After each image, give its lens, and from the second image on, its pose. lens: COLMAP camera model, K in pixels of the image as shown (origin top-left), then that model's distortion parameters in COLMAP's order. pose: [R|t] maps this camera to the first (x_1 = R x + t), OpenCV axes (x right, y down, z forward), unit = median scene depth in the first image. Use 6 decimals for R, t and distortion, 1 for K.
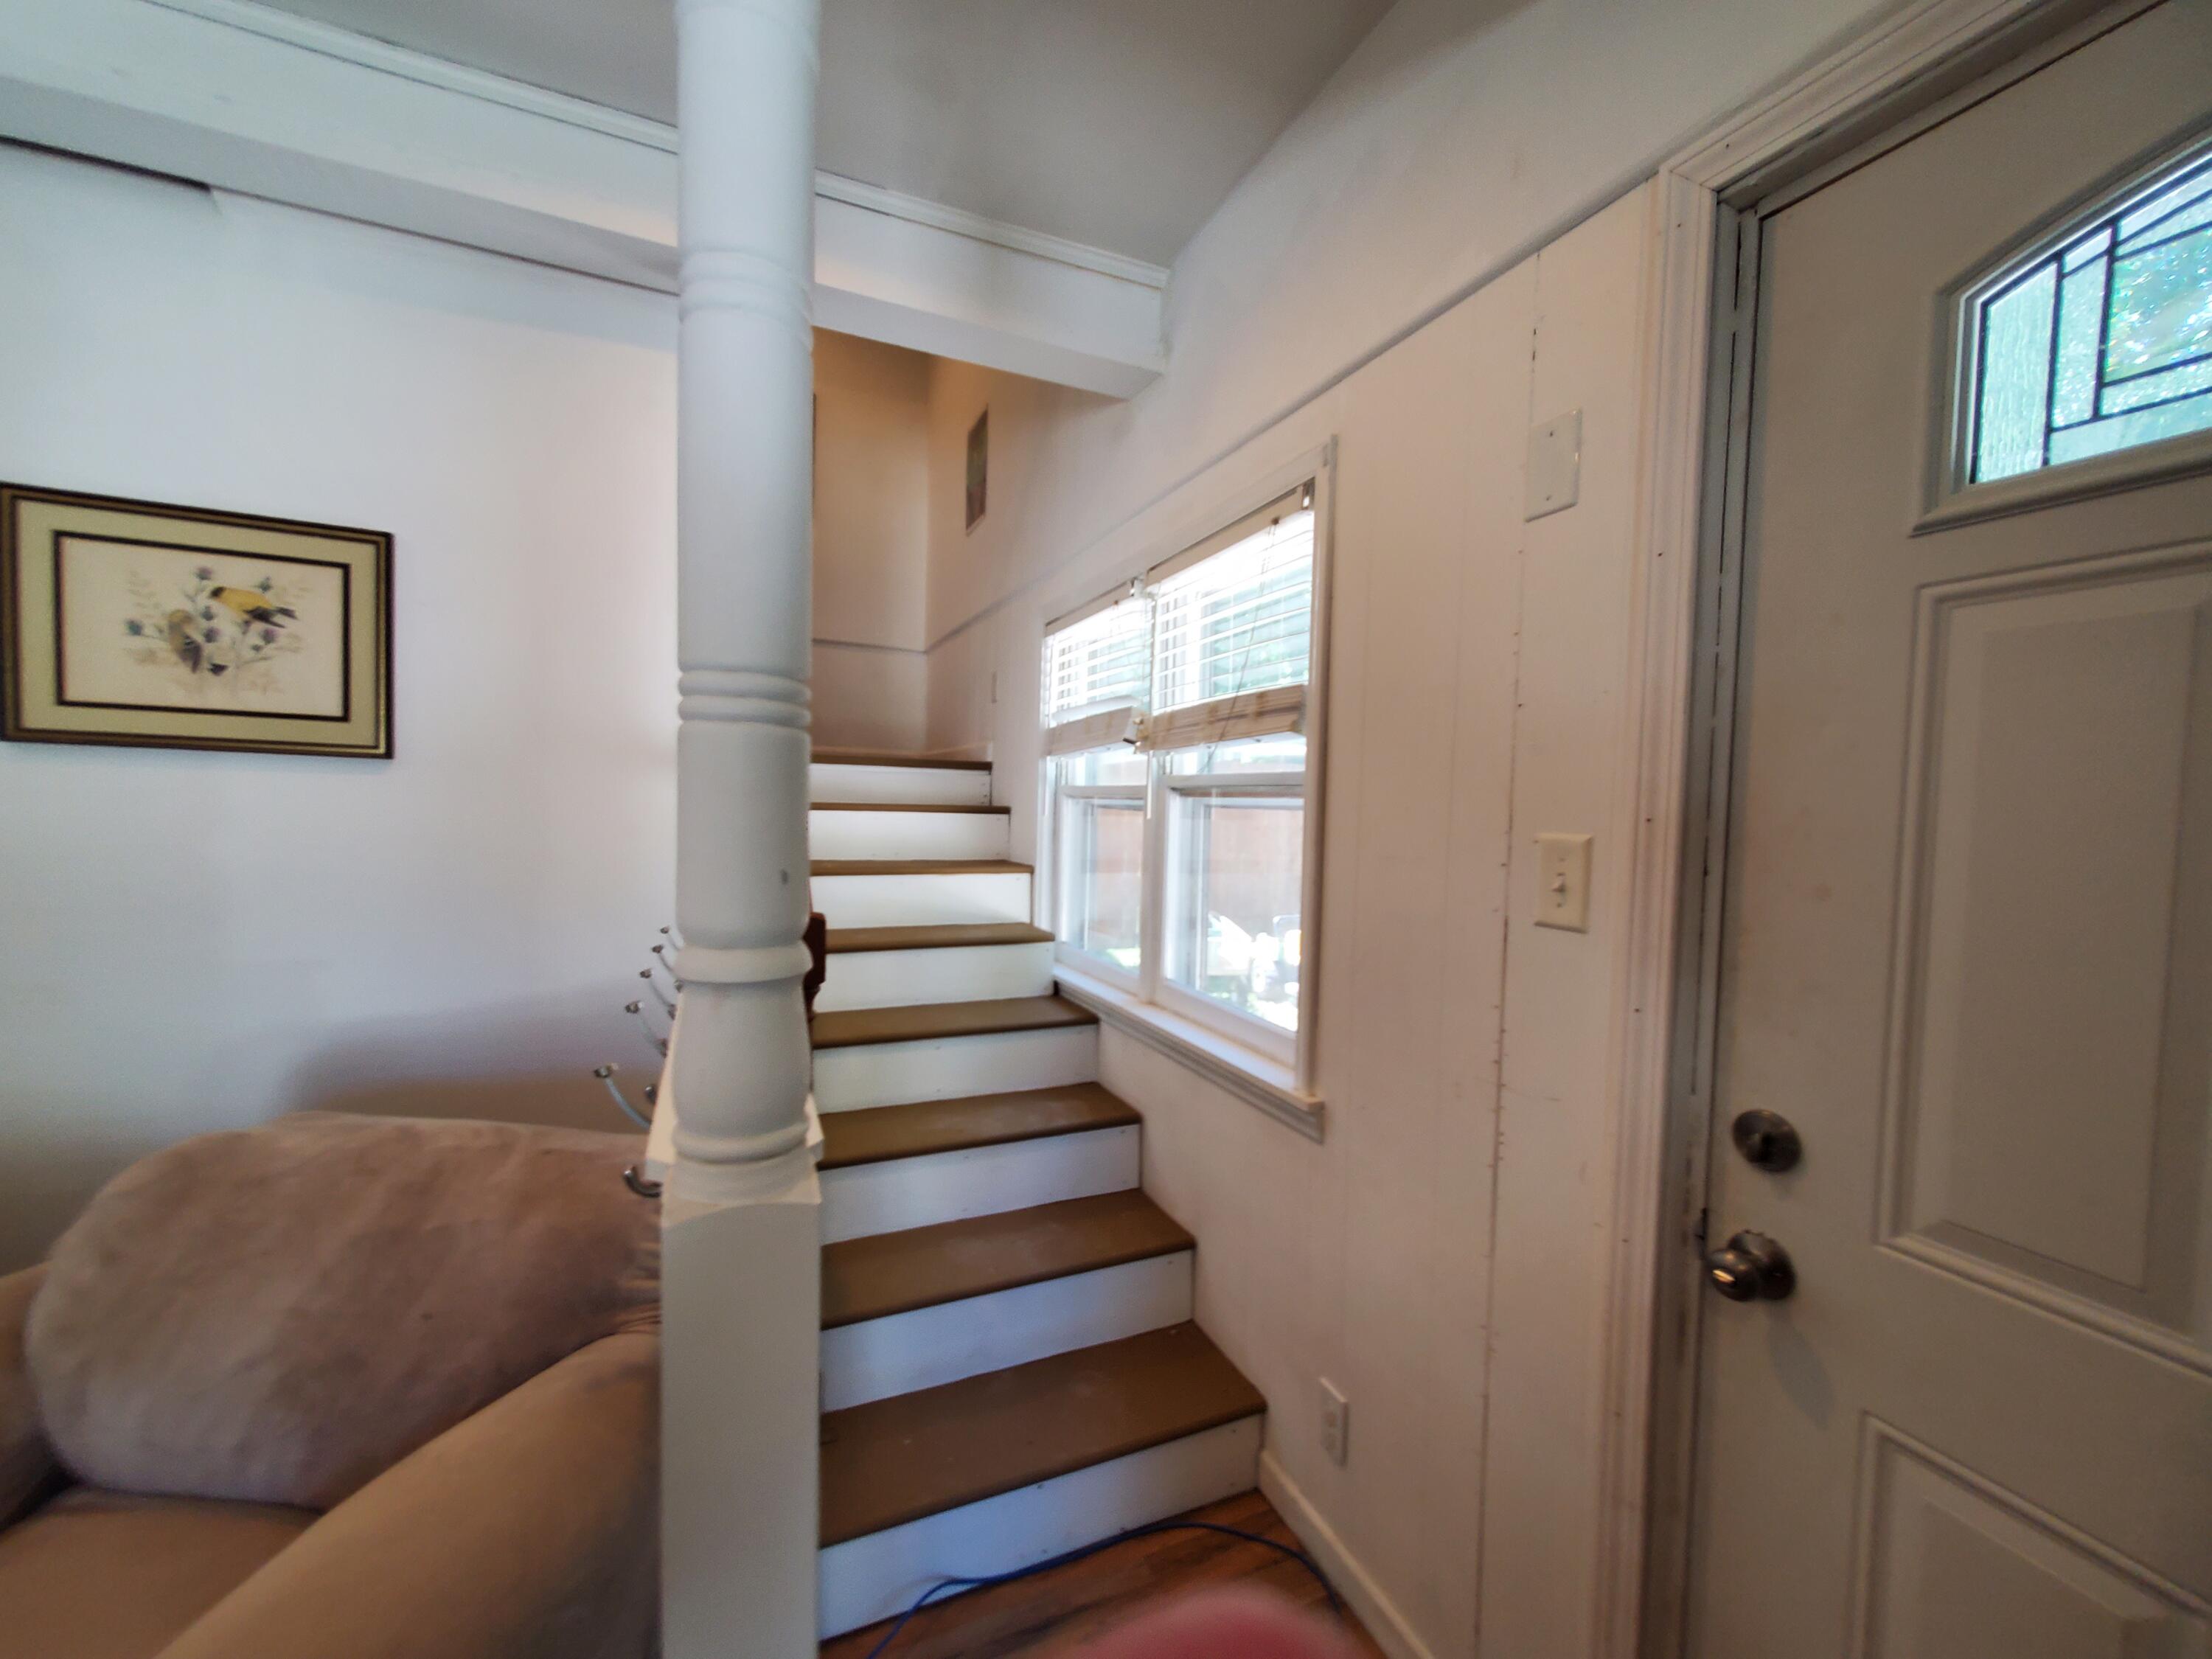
lens RADIAL K [[885.3, 0, 1109.9], [0, 885.3, 837.1], [0, 0, 1]] dist [0.008157, 0.000855]
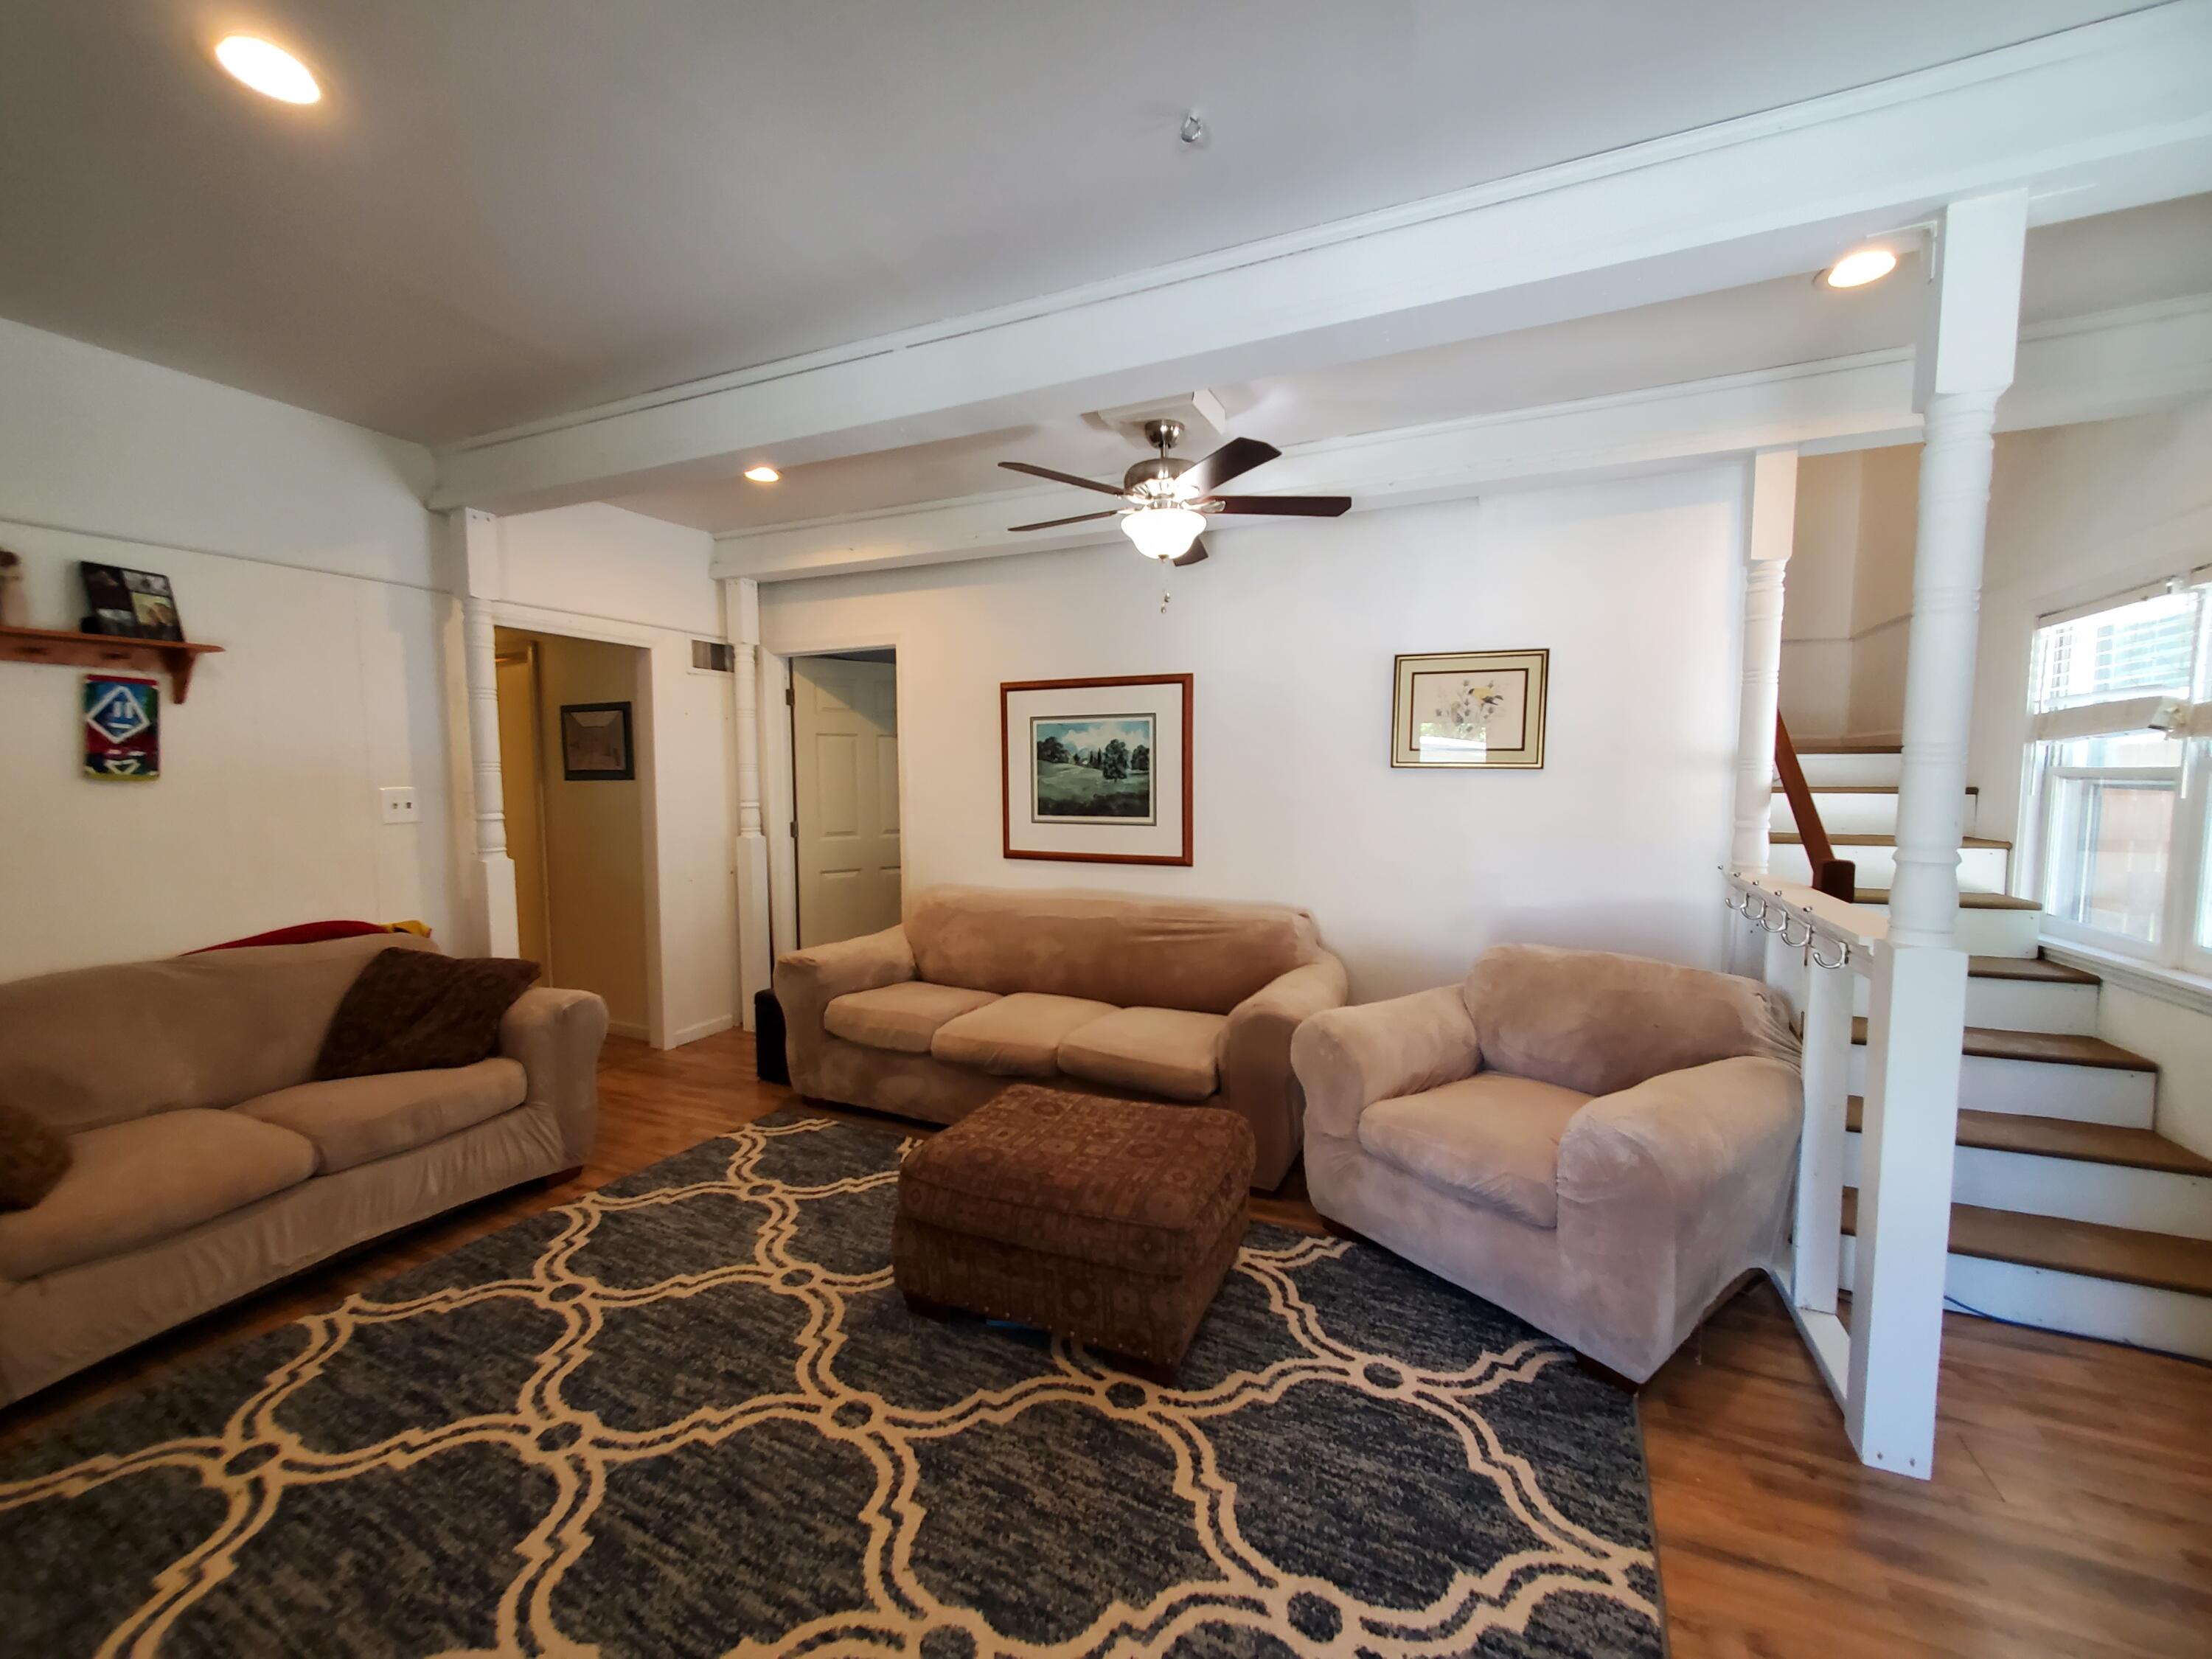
lens RADIAL K [[885.3, 0, 1112.1], [0, 885.3, 840.1], [0, 0, 1]] dist [0.008157, 0.000855]
pose [[0.676078, 0.030978, -0.736178, -0.029907], [-0.010913, 0.999427, 0.032034, 0.007790], [0.736749, -0.013624, 0.676029, -0.665026]]
